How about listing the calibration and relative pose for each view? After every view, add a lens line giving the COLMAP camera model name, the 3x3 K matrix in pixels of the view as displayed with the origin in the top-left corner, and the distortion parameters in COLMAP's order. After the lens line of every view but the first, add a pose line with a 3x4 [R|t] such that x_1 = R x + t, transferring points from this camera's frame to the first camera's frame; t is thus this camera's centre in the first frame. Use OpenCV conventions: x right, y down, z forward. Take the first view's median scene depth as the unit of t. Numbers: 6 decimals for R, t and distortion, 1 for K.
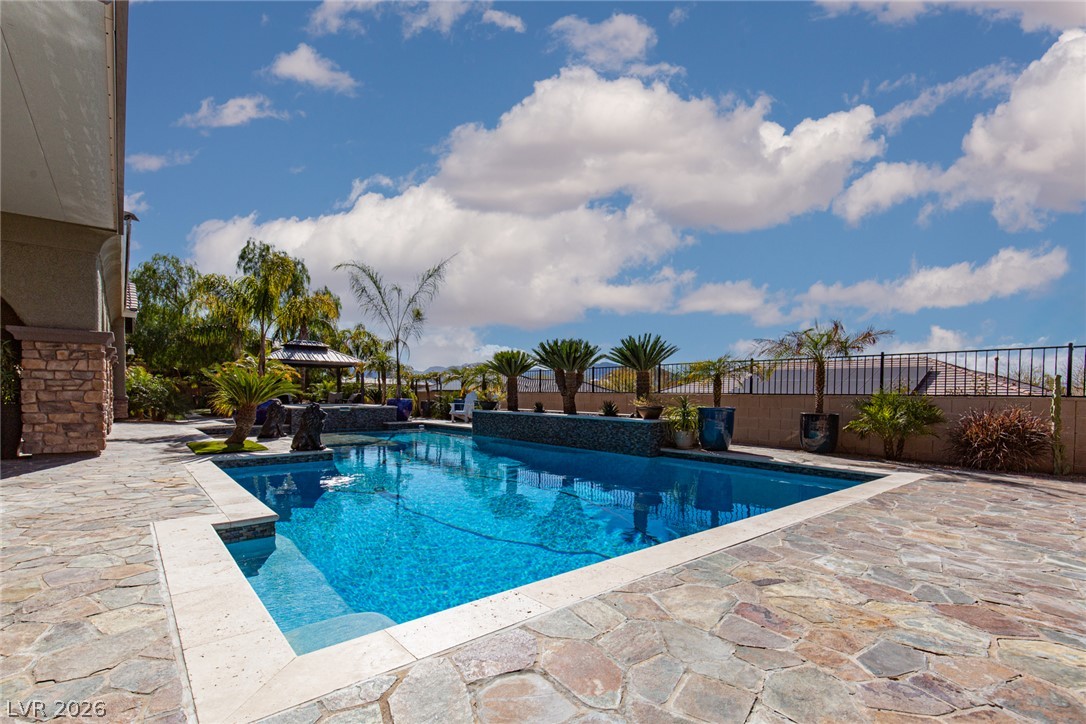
lens RADIAL K [[520.2, 0, 539.7], [0, 520.2, 404.3], [0, 0, 1]] dist [0.021485, -0.000018]
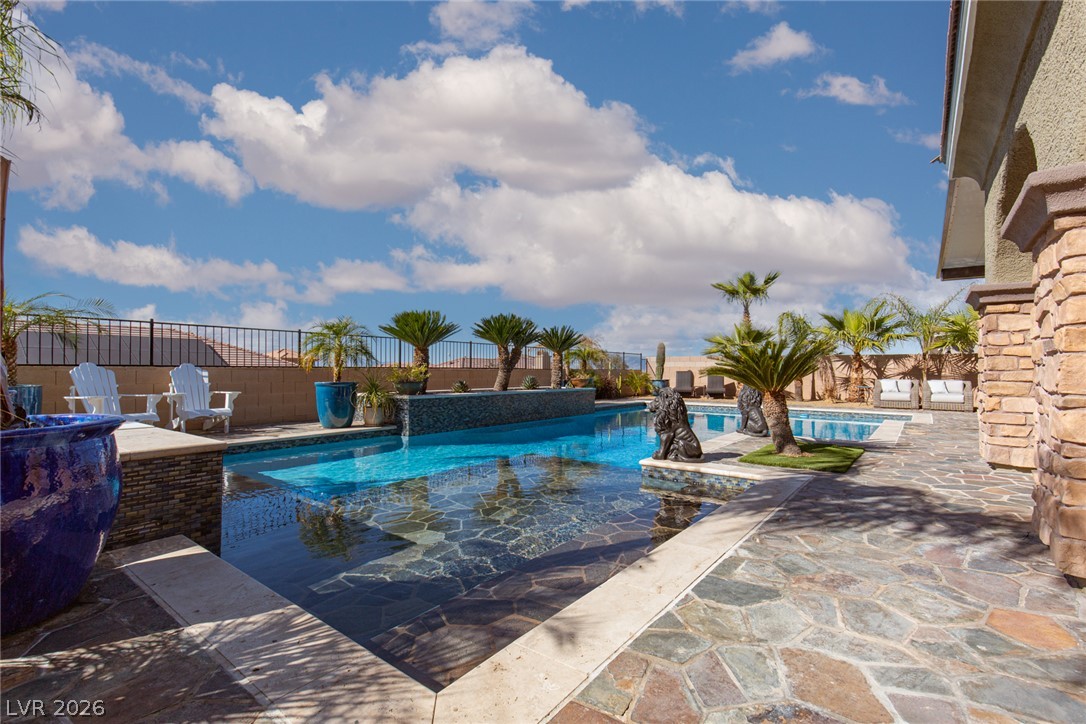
lens RADIAL K [[487.8, 0, 554.0], [0, 487.8, 364.6], [0, 0, 1]] dist [0.034658, 0.000186]
pose [[-0.191773, -0.005334, 0.981425, -0.844513], [0.016493, 0.999827, 0.008656, -0.035797], [-0.981301, 0.017846, -0.191652, 1.038058]]
